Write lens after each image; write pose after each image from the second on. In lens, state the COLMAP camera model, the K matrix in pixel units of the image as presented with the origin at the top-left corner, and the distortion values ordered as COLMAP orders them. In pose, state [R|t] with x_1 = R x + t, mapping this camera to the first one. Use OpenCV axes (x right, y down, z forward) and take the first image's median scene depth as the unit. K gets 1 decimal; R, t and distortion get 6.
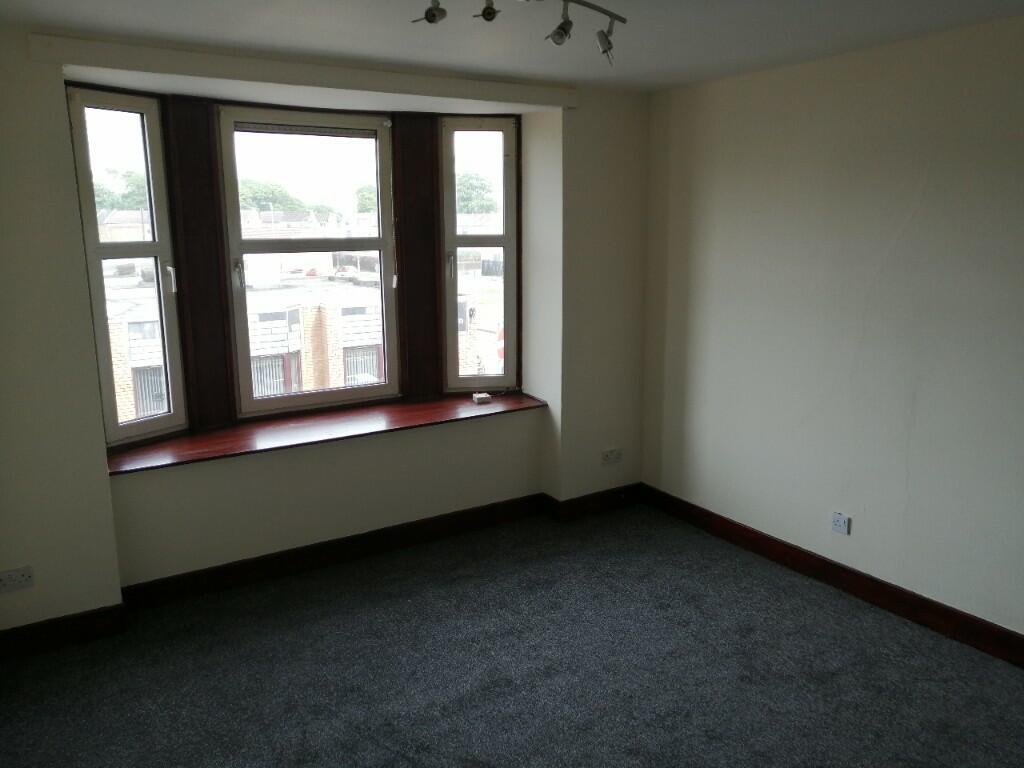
lens RADIAL K [[805.4, 0, 512.0], [0, 805.4, 384.0], [0, 0, 1]] dist [0.001067, 0.004080]
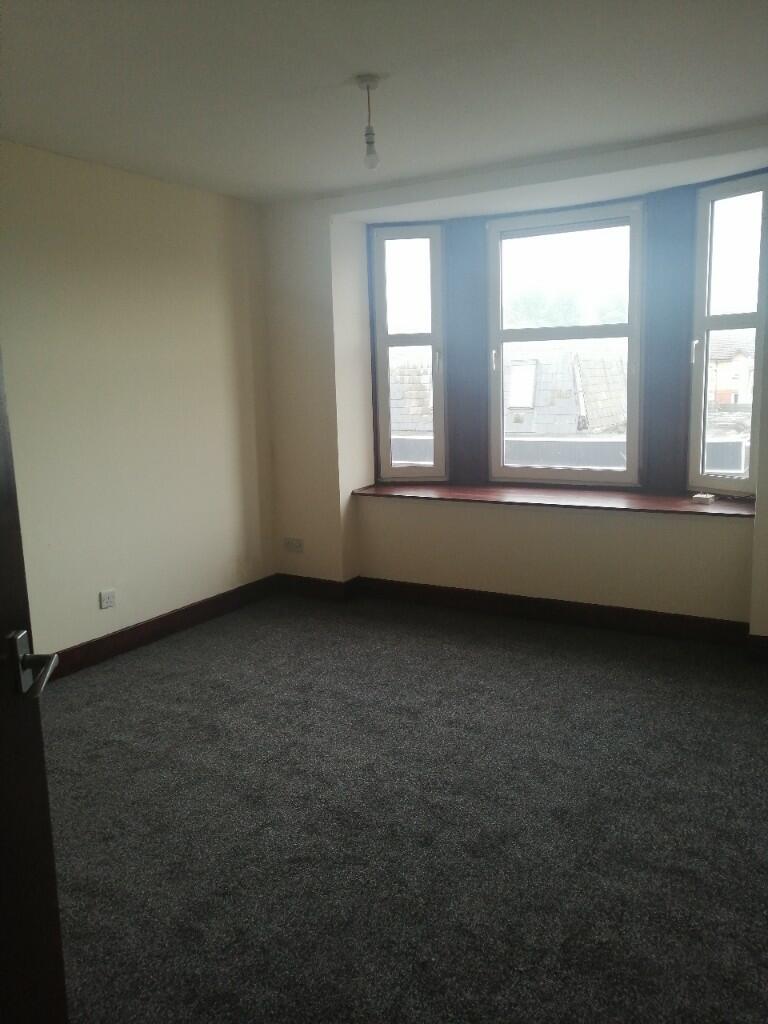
lens RADIAL K [[827.4, 0, 384.0], [0, 827.4, 512.0], [0, 0, 1]] dist [0.021618, 0.002716]
pose [[0.430908, 0.142165, -0.891127, 0.712828], [-0.155713, 0.984414, 0.081752, 0.012949], [0.888860, 0.103532, 0.446329, 0.318141]]
